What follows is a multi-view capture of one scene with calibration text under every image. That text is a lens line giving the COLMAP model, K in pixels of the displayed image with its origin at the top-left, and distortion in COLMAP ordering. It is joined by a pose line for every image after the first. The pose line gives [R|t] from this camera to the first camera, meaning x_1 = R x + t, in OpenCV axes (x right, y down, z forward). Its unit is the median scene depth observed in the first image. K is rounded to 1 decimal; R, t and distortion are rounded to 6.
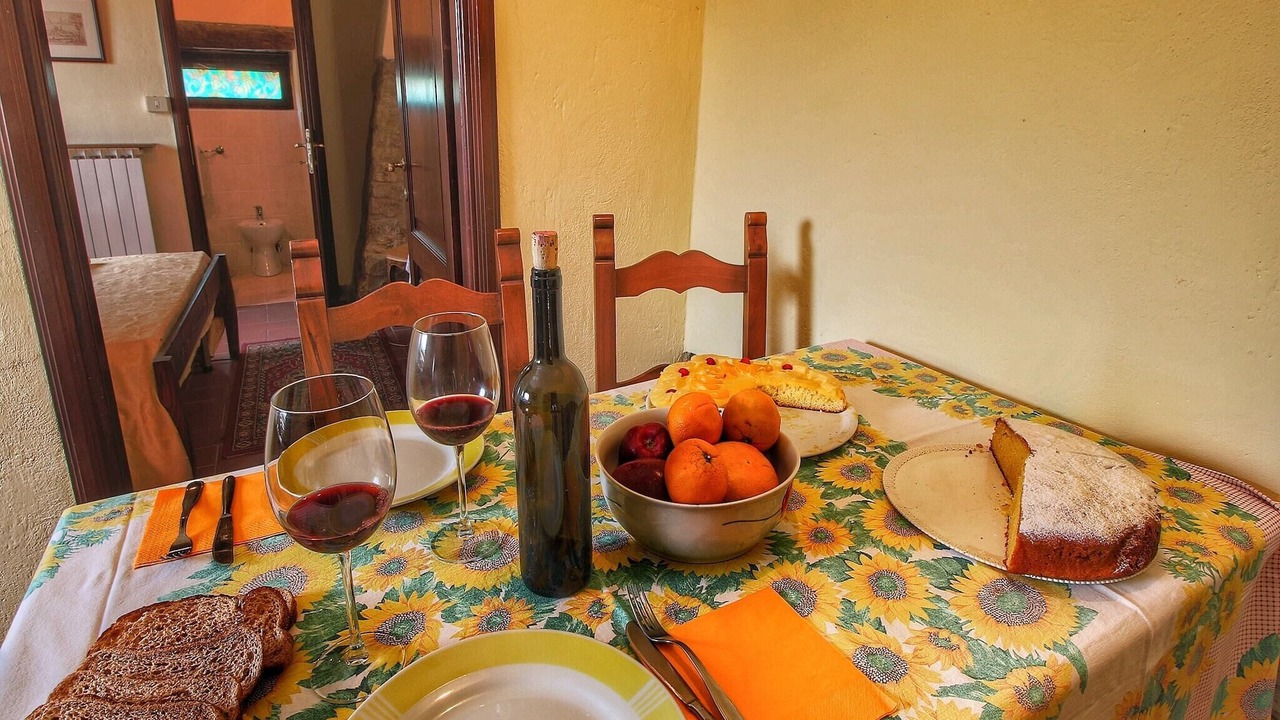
lens RADIAL K [[645.6, 0, 640.0], [0, 645.6, 360.0], [0, 0, 1]] dist [-0.000906, -0.000076]
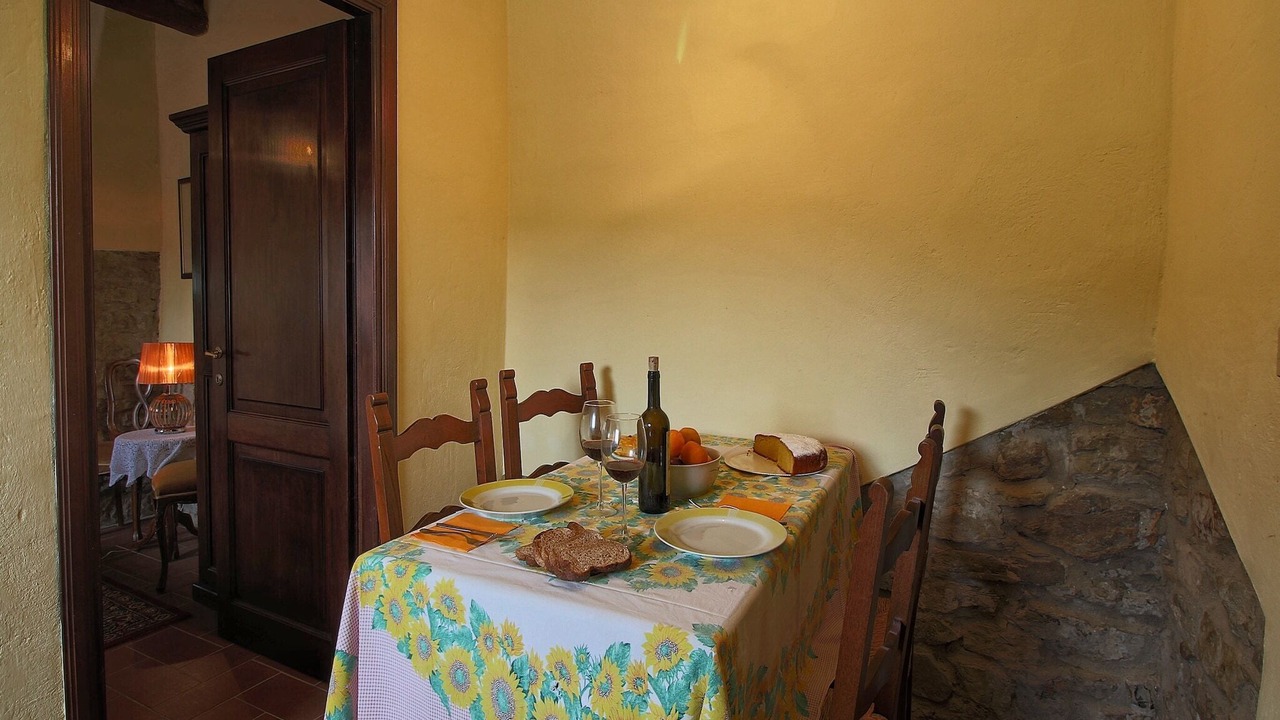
lens RADIAL K [[645.6, 0, 640.0], [0, 645.6, 360.0], [0, 0, 1]] dist [-0.000906, -0.000076]
pose [[0.826371, -0.062901, 0.559602, -0.661899], [0.206013, 0.958623, -0.196470, 0.126545], [-0.524090, 0.277643, 0.805136, -0.443575]]
